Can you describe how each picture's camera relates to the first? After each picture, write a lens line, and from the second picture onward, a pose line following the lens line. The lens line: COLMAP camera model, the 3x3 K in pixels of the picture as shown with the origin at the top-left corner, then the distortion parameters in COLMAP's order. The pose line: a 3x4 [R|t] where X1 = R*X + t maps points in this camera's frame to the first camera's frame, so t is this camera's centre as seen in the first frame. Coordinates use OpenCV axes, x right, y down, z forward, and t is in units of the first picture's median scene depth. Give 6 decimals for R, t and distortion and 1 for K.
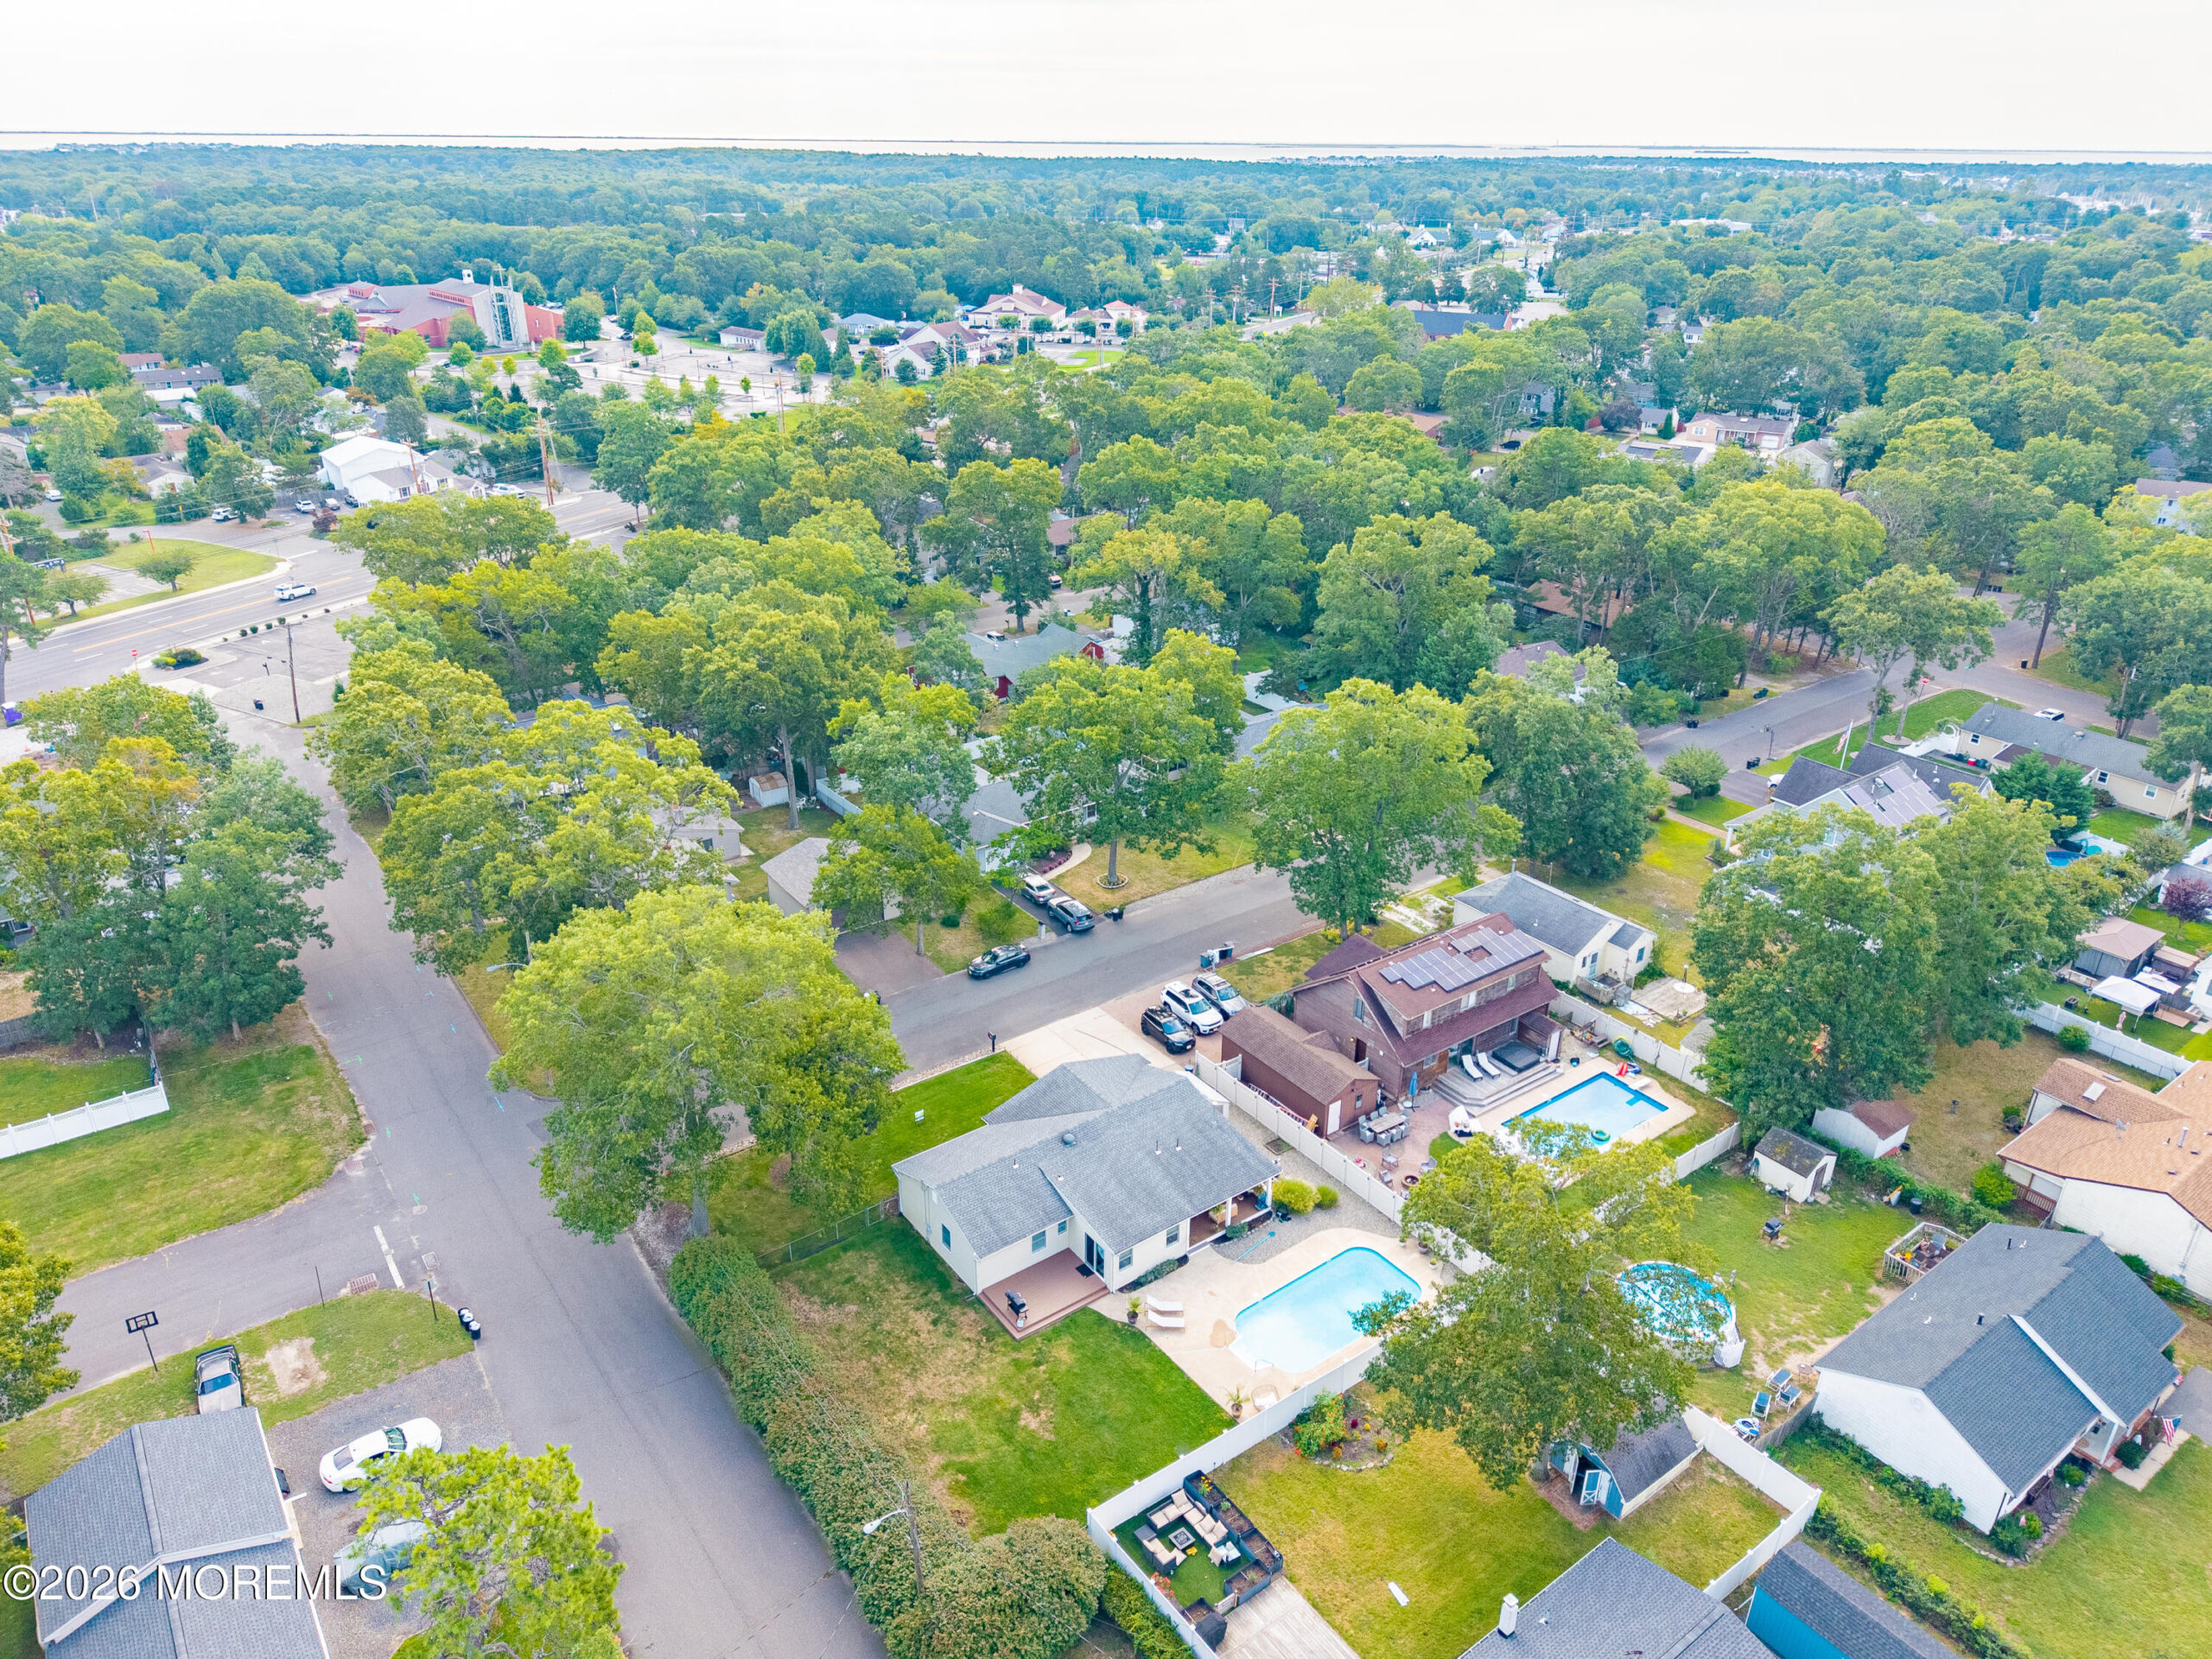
lens RADIAL K [[1483.6, 0, 1105.7], [0, 1483.6, 840.8], [0, 0, 1]] dist [0.033809, -0.039716]
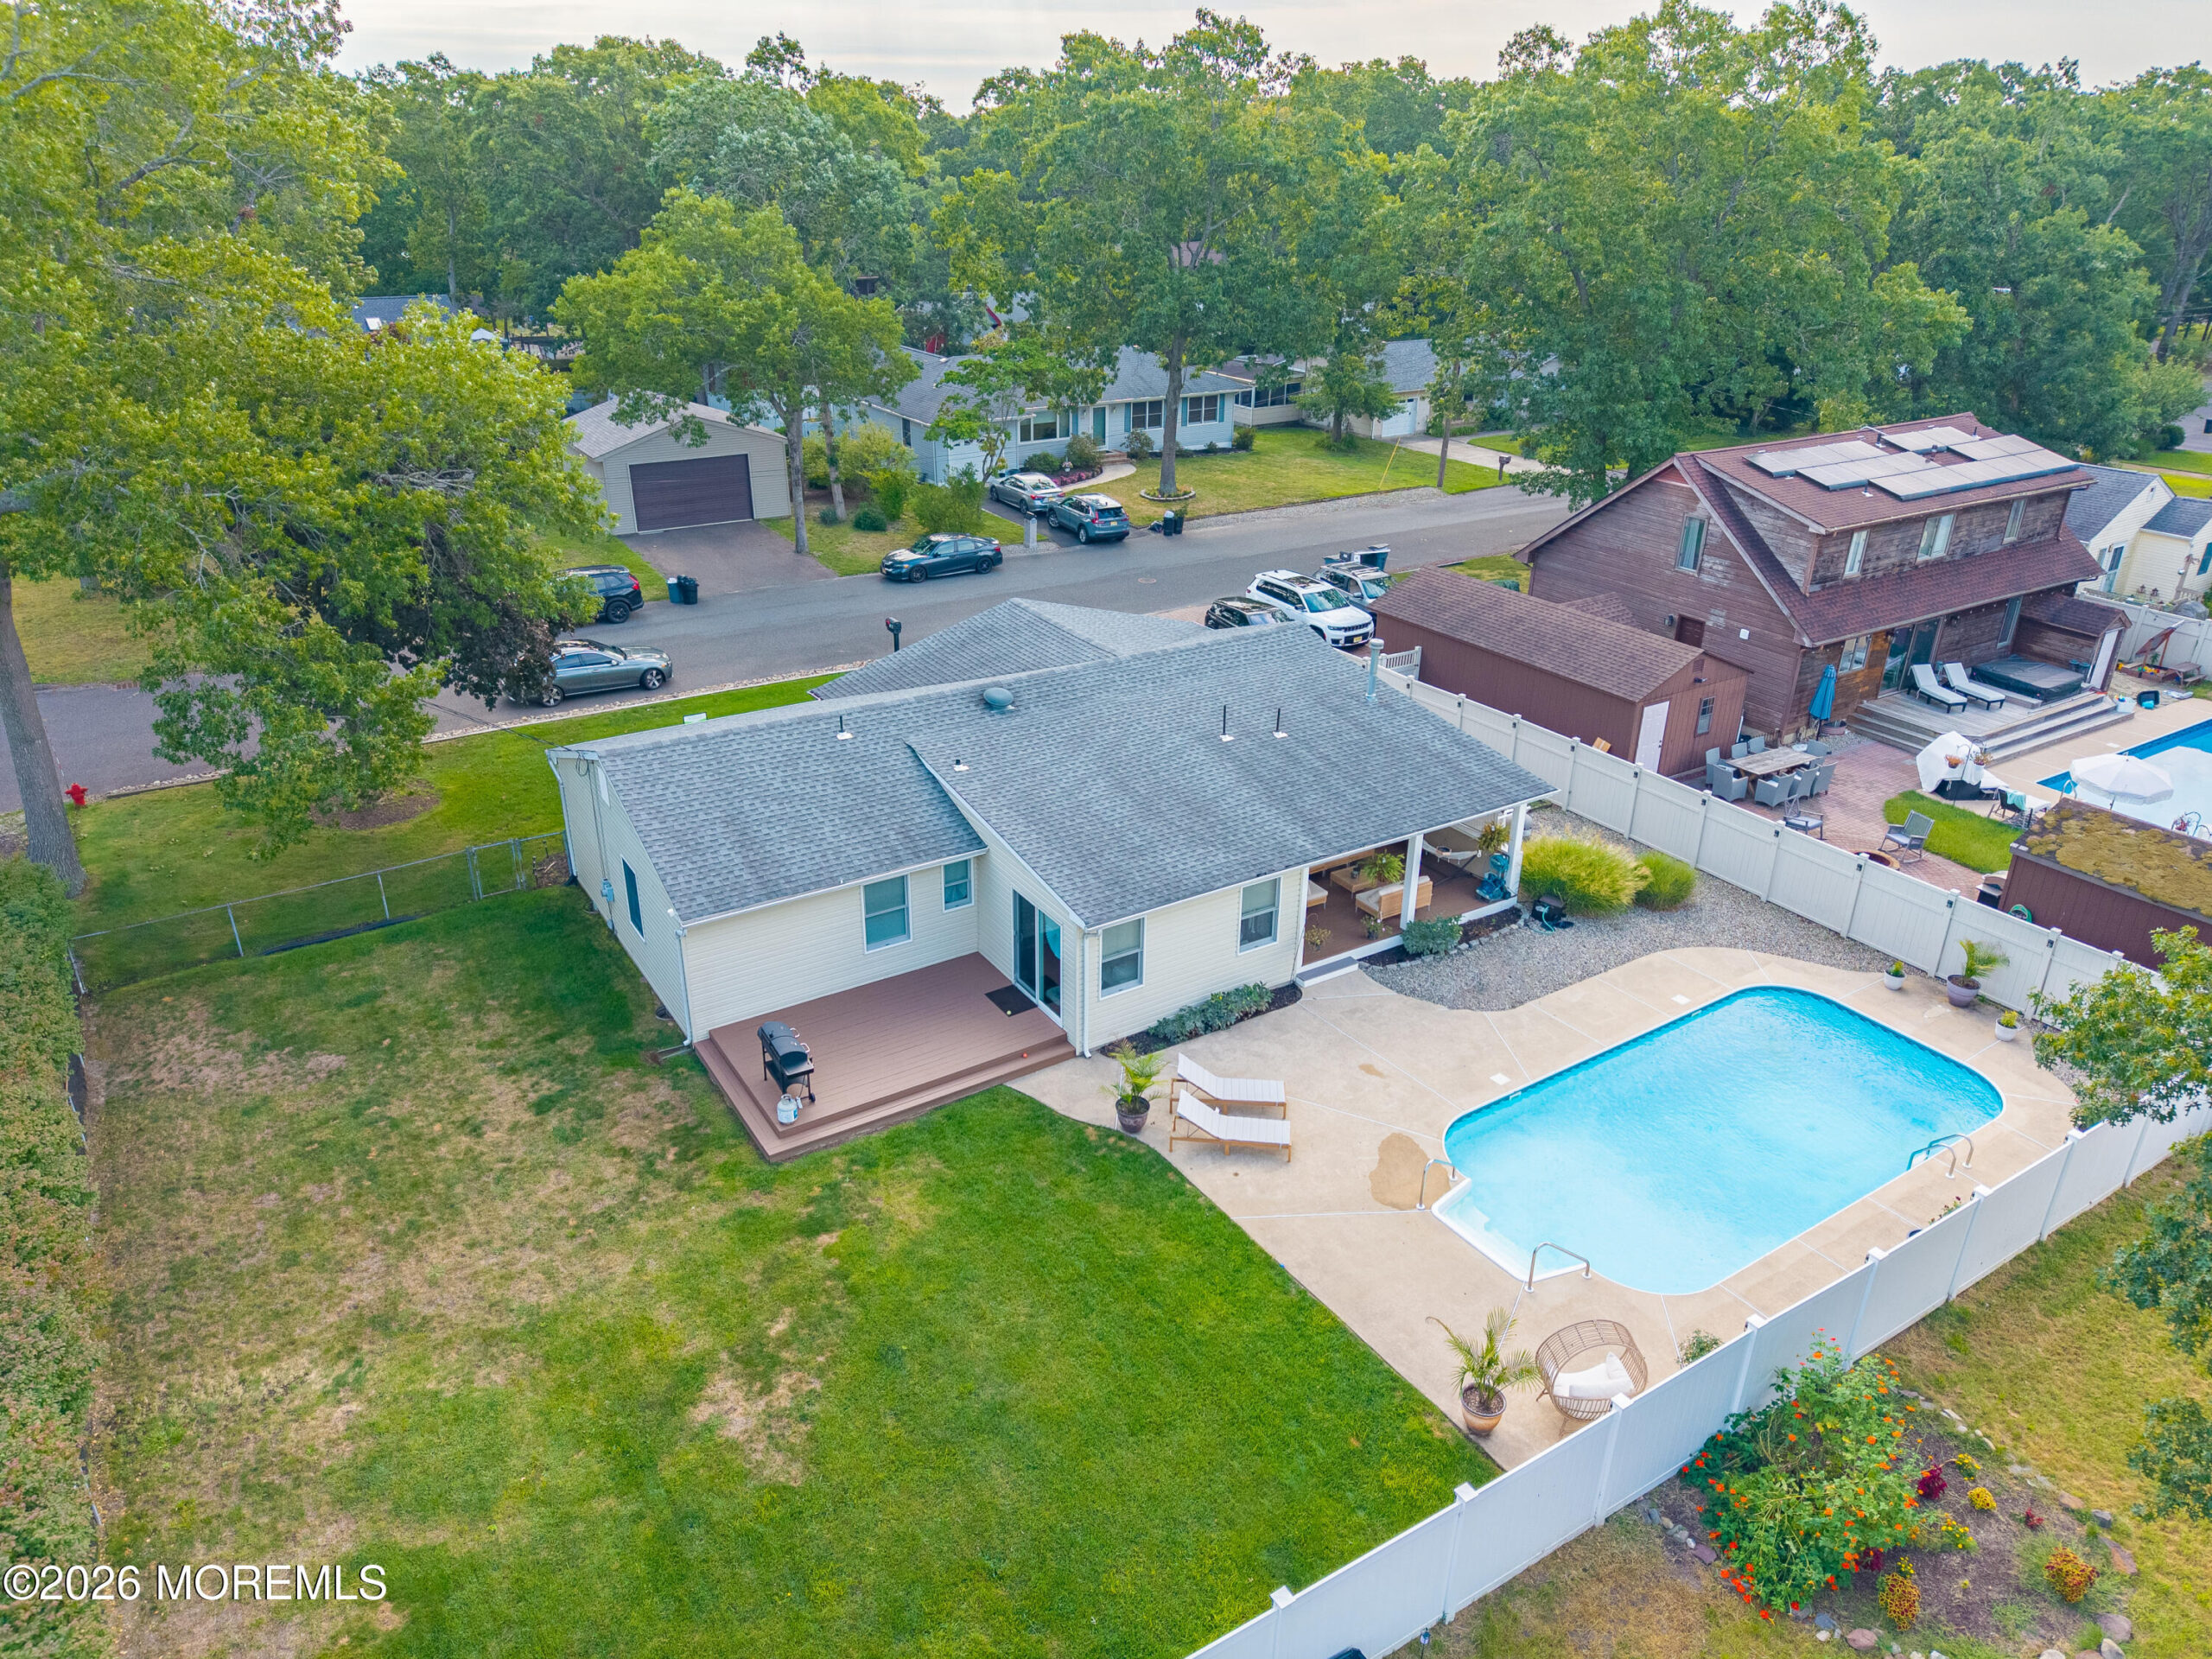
lens RADIAL K [[1495.7, 0, 1106.0], [0, 1495.7, 829.5], [0, 0, 1]] dist [0.005029, 0.002658]
pose [[0.997795, 0.029944, -0.059225, 0.029253], [-0.030538, 0.999492, -0.009152, 0.255889], [0.058921, 0.010941, 0.998203, 0.657417]]
